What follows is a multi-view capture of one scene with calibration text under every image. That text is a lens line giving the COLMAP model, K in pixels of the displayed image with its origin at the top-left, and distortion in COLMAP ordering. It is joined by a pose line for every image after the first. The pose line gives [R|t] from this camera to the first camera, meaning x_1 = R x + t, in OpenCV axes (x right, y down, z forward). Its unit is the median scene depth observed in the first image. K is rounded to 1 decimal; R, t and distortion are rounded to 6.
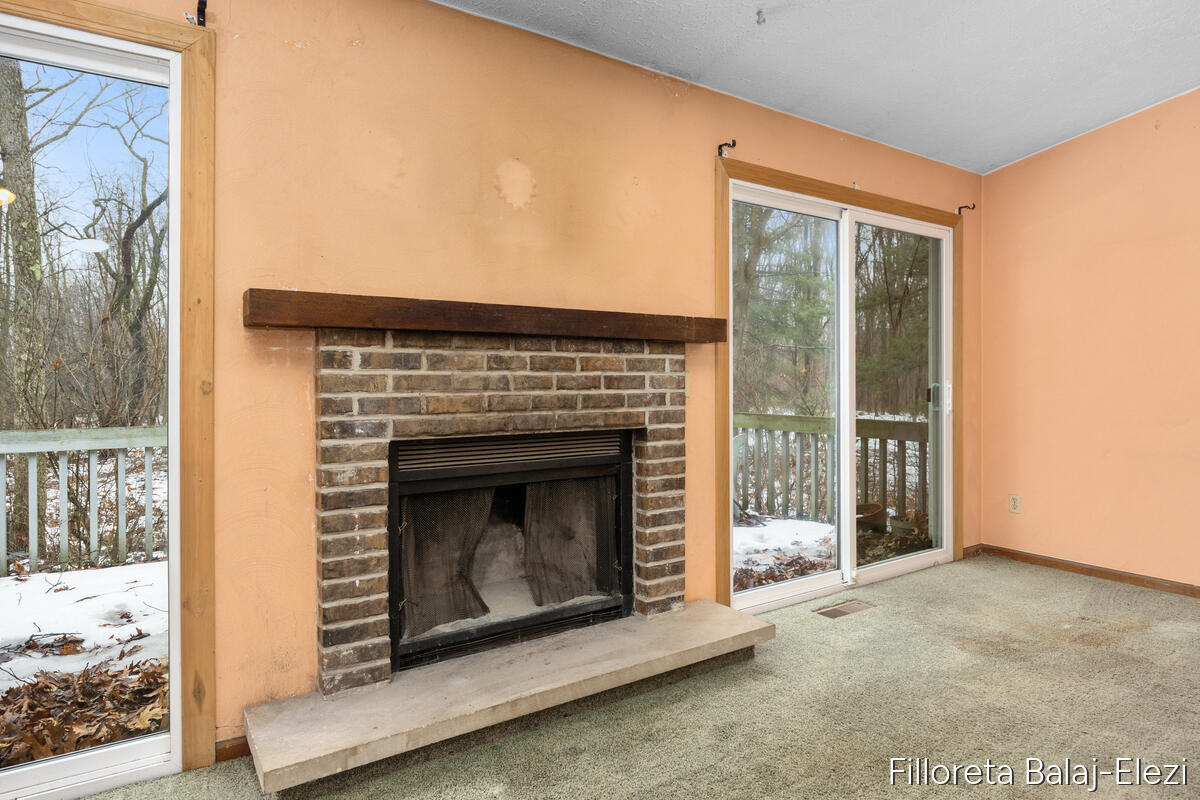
lens RADIAL K [[685.5, 0, 600.1], [0, 685.5, 386.0], [0, 0, 1]] dist [-0.012986, 0.002976]
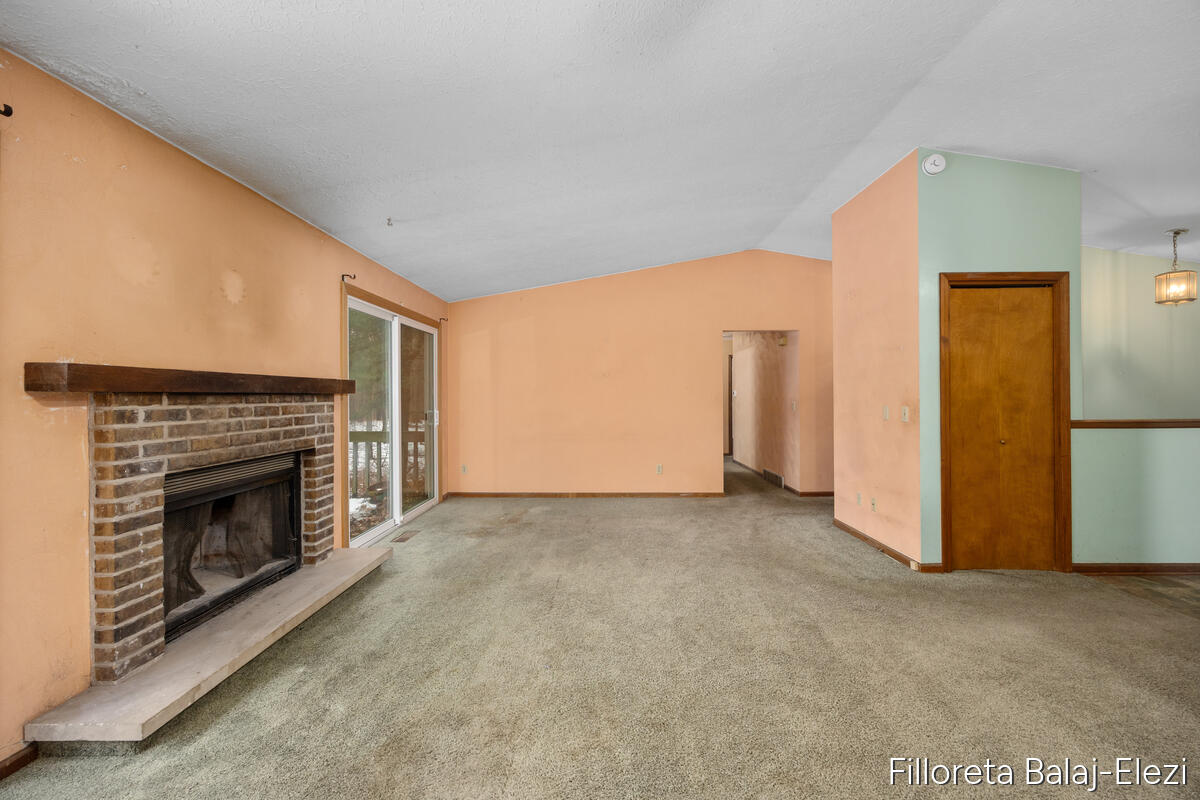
lens RADIAL K [[470.7, 0, 599.4], [0, 470.7, 395.9], [0, 0, 1]] dist [-0.000029, -0.000202]
pose [[0.573014, -0.001451, 0.819544, -0.495384], [0.010160, 0.999934, -0.005333, -0.052339], [-0.819483, 0.011383, 0.572991, -0.203711]]
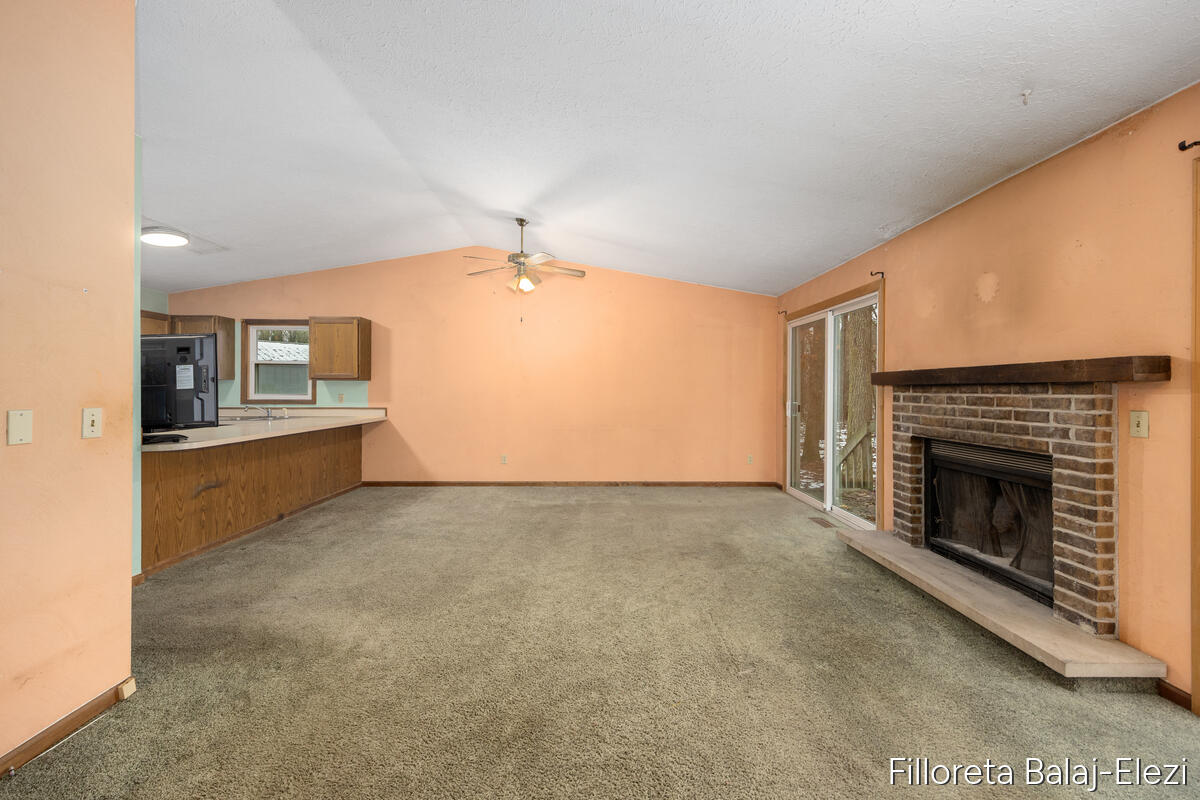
lens RADIAL K [[470.7, 0, 594.9], [0, 470.7, 391.8], [0, 0, 1]] dist [-0.000029, -0.000202]
pose [[-0.556598, 0.003757, -0.830774, 1.295722], [-0.008334, 0.999914, 0.010105, -0.056766], [0.830740, 0.012548, -0.556519, 0.854256]]
